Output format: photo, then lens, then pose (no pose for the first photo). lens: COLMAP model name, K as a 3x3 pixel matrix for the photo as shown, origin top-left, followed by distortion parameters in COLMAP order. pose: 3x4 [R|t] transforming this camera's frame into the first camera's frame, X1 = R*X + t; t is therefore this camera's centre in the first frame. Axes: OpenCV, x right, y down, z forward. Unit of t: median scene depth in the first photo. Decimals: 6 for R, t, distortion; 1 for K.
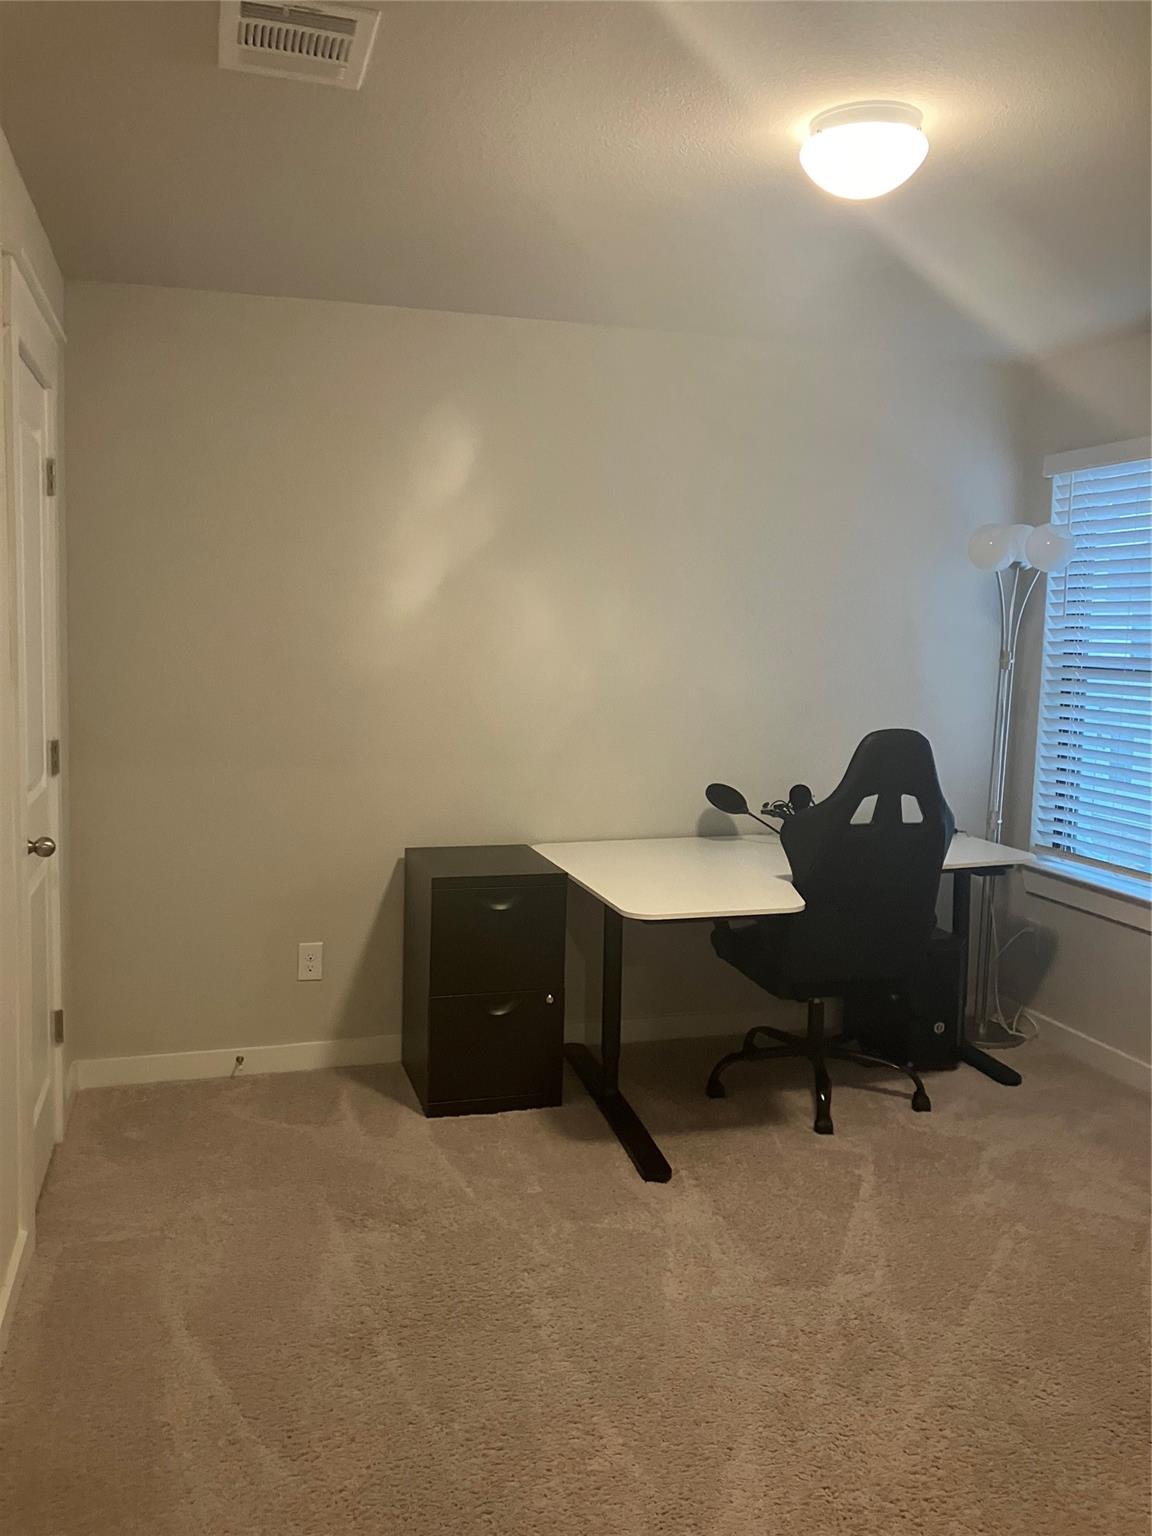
lens RADIAL K [[1262.5, 0, 573.0], [0, 1262.5, 742.6], [0, 0, 1]] dist [0.041530, -0.055442]
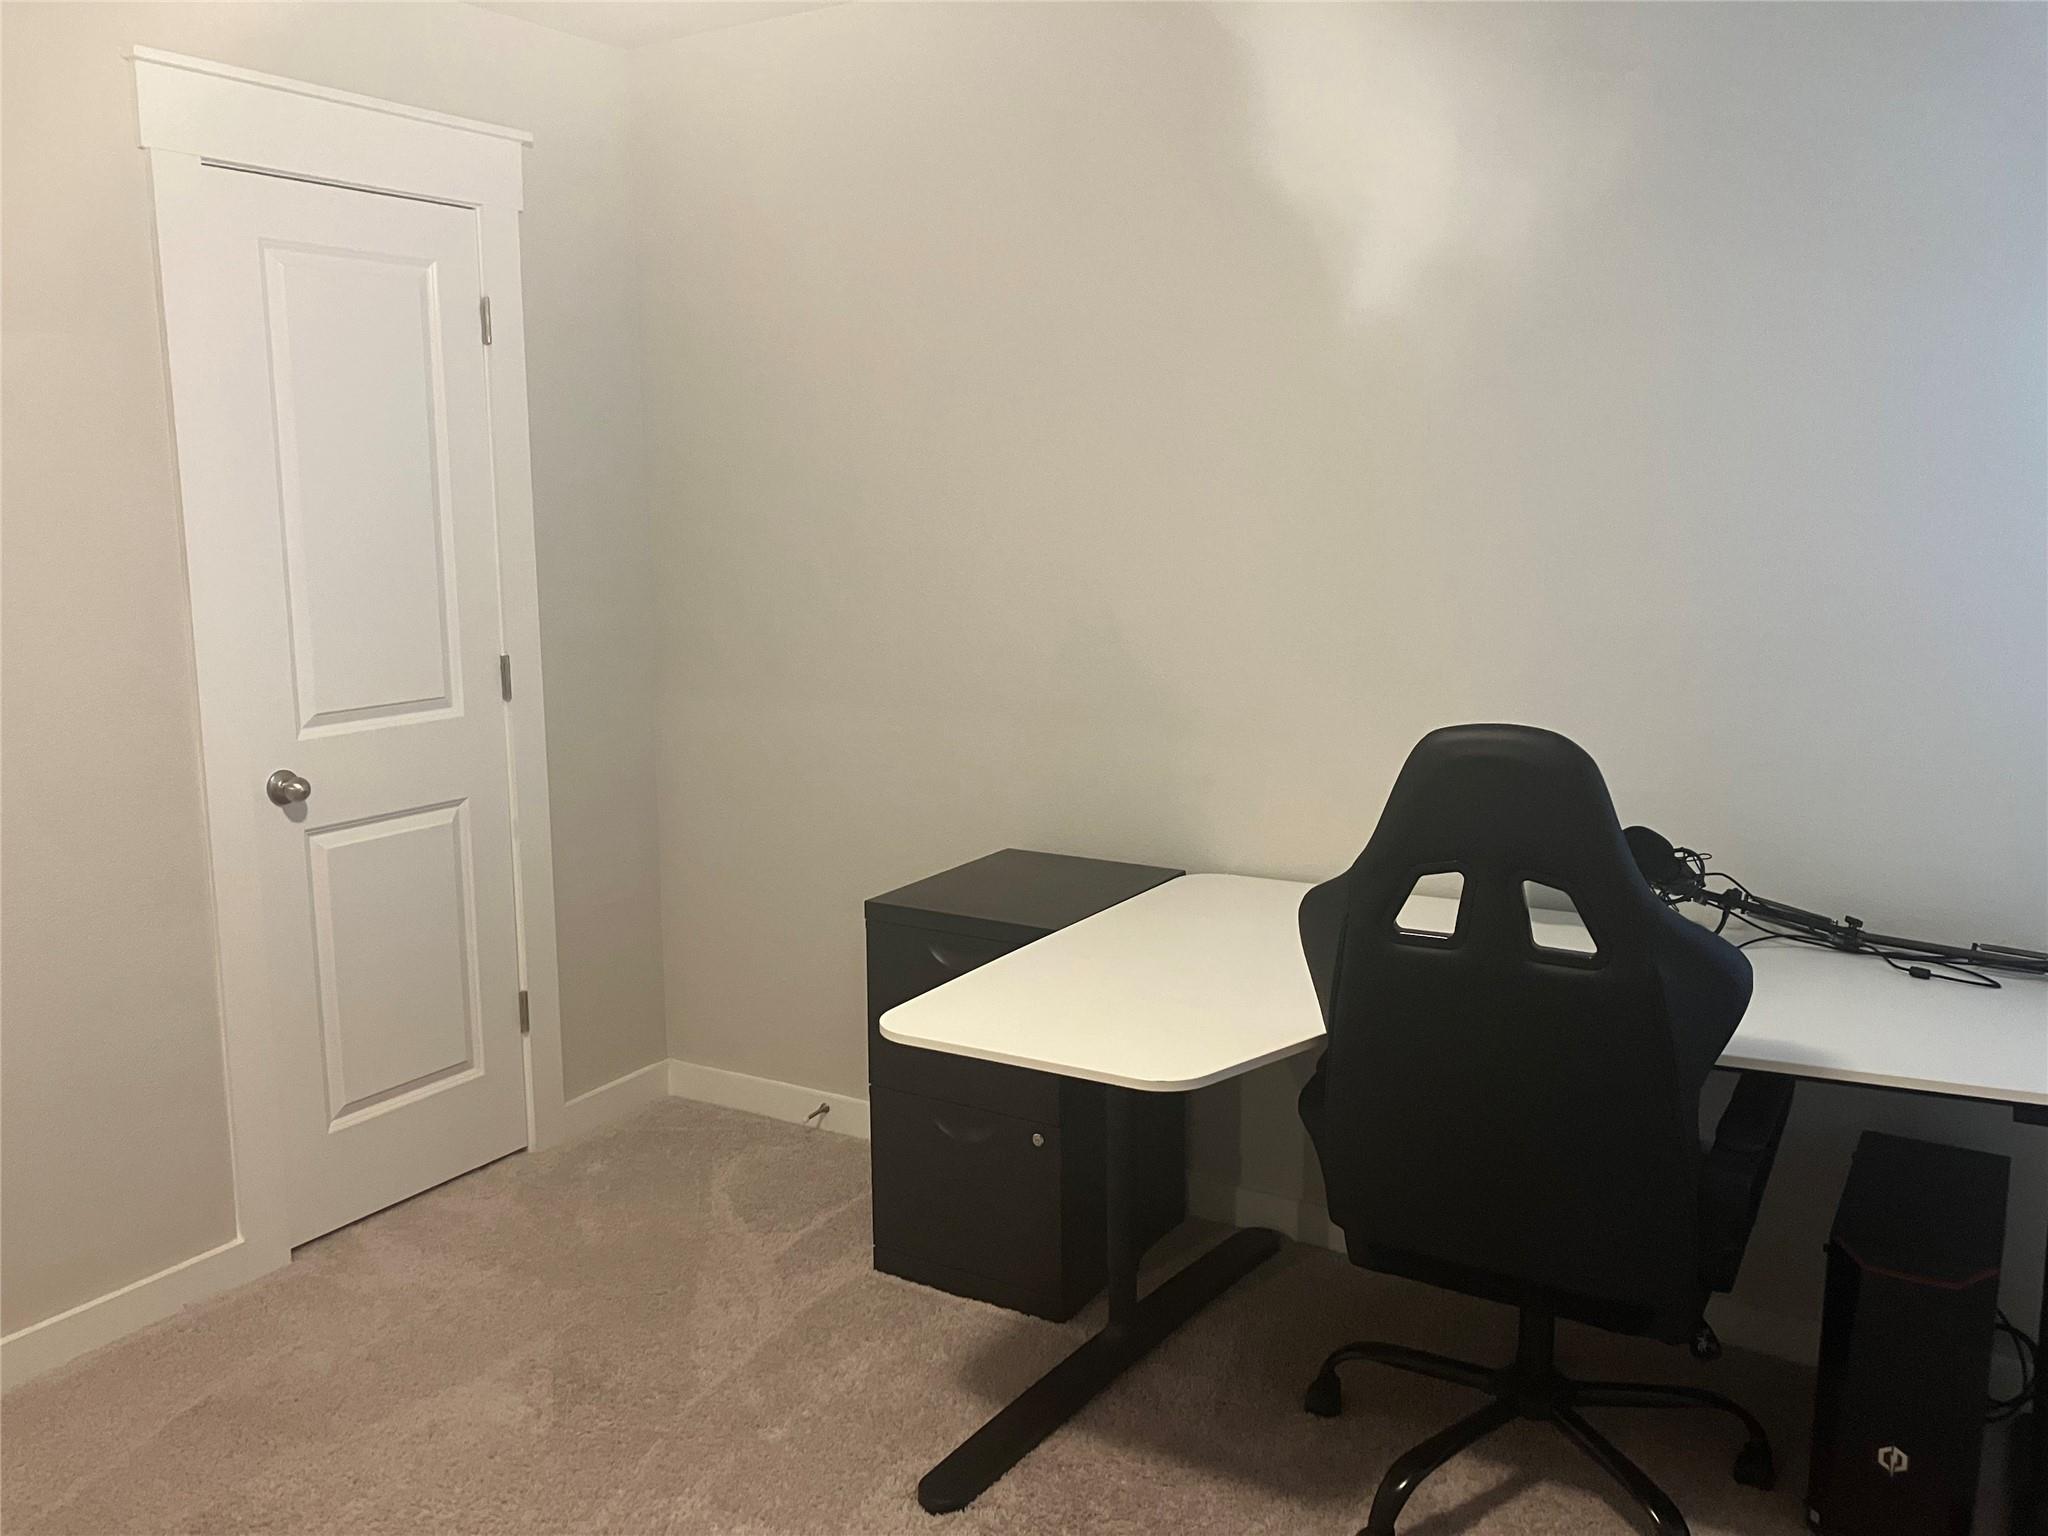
lens RADIAL K [[1683.3, 0, 1016.0], [0, 1683.3, 762.2], [0, 0, 1]] dist [0.041530, -0.055442]
pose [[0.672591, 0.097242, -0.733598, 0.559396], [-0.042522, 0.994769, 0.092876, -0.045199], [0.738792, -0.031274, 0.673208, 0.498516]]
